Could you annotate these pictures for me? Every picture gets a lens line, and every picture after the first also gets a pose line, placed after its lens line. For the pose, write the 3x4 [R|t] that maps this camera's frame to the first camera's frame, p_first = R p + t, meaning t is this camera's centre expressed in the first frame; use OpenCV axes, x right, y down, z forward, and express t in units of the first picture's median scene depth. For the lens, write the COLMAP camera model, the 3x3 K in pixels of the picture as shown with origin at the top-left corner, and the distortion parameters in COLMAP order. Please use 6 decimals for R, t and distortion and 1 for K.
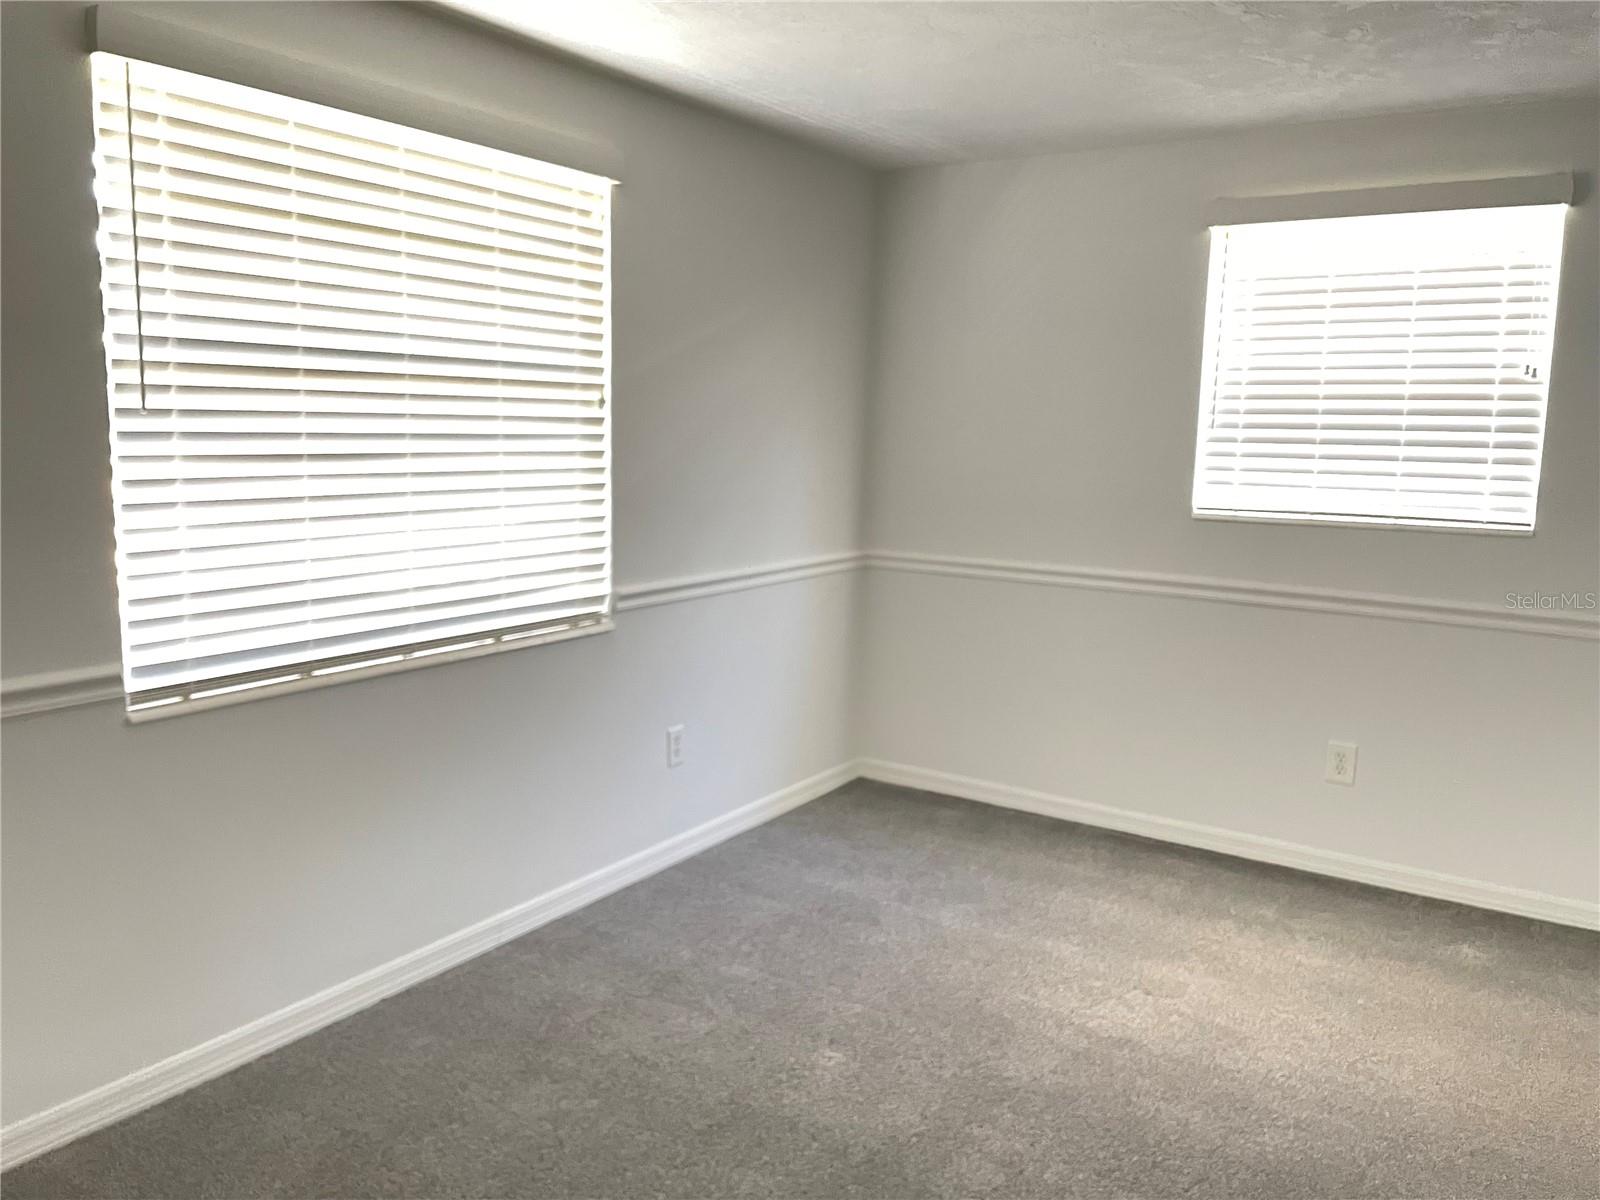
lens RADIAL K [[1218.7, 0, 800.0], [0, 1218.7, 600.0], [0, 0, 1]] dist [0.177923, -0.234378]
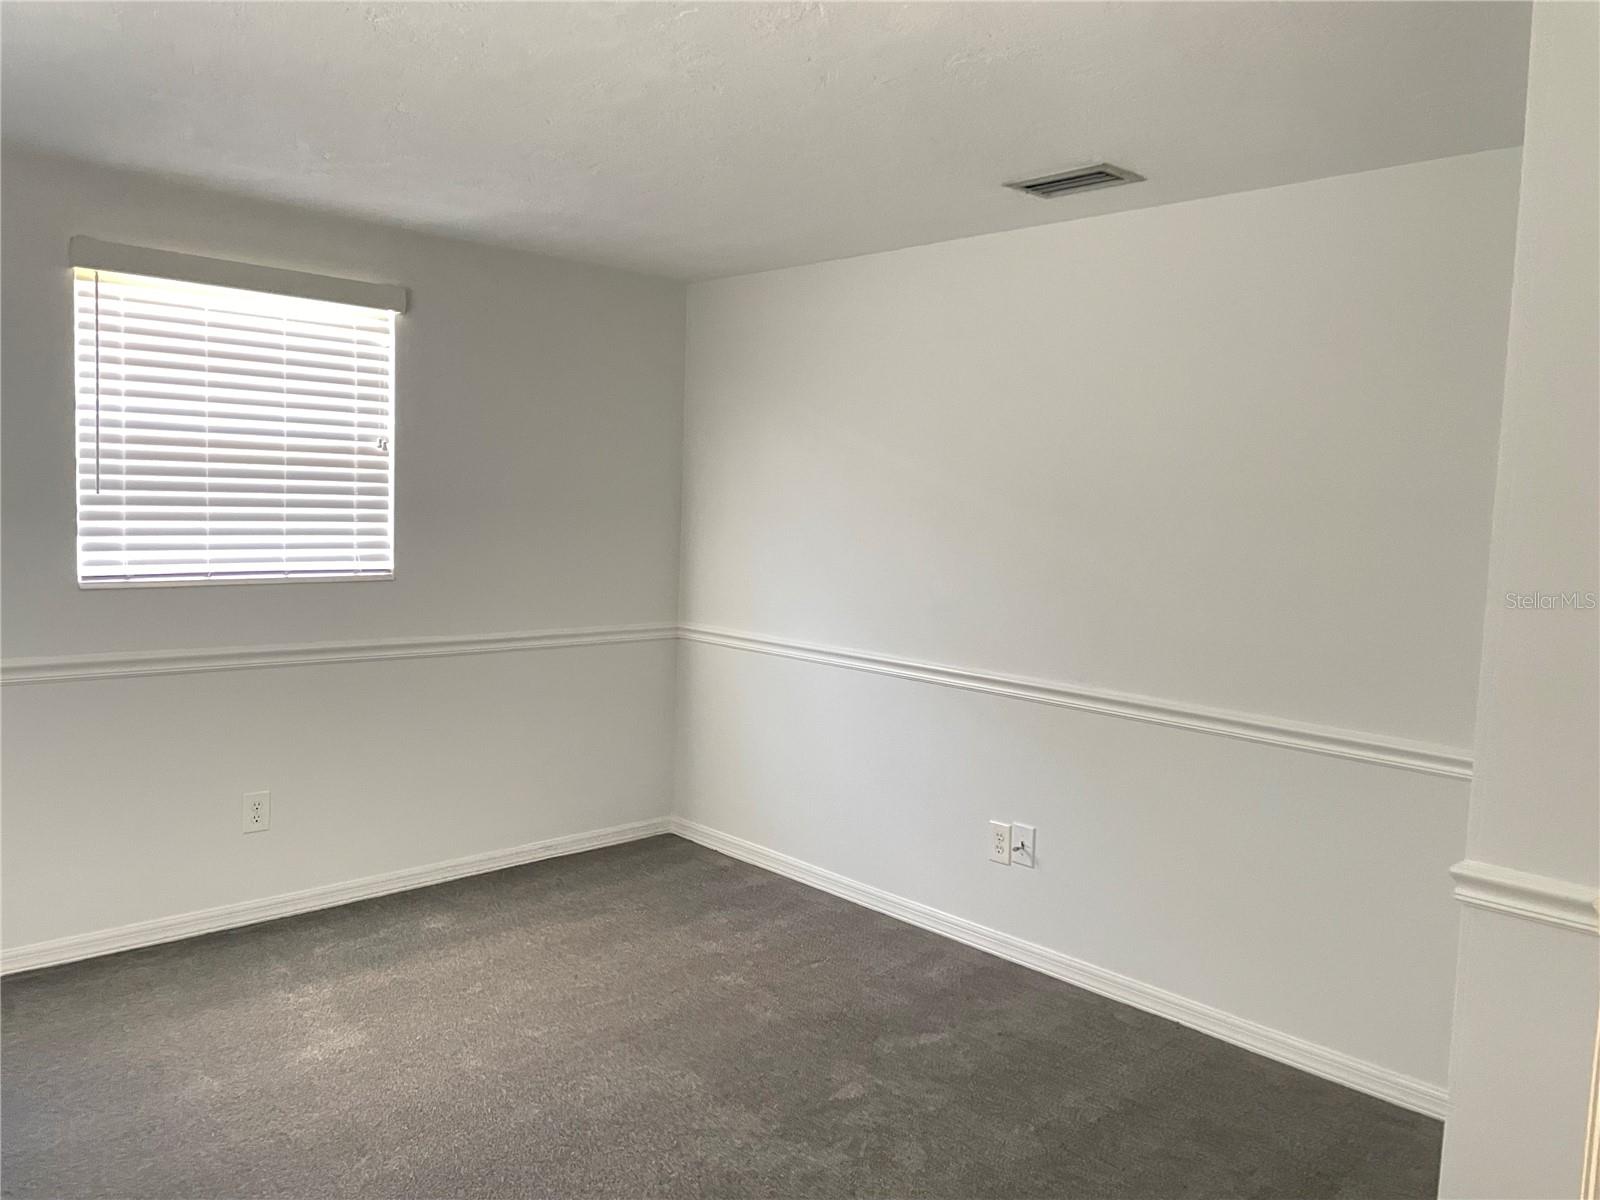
lens RADIAL K [[1218.7, 0, 800.0], [0, 1218.7, 600.0], [0, 0, 1]] dist [0.177923, -0.234378]
pose [[0.233251, -0.094889, 0.967776, -0.493624], [0.125519, 0.989840, 0.066800, -0.061132], [-0.964281, 0.105894, 0.242792, 0.329954]]
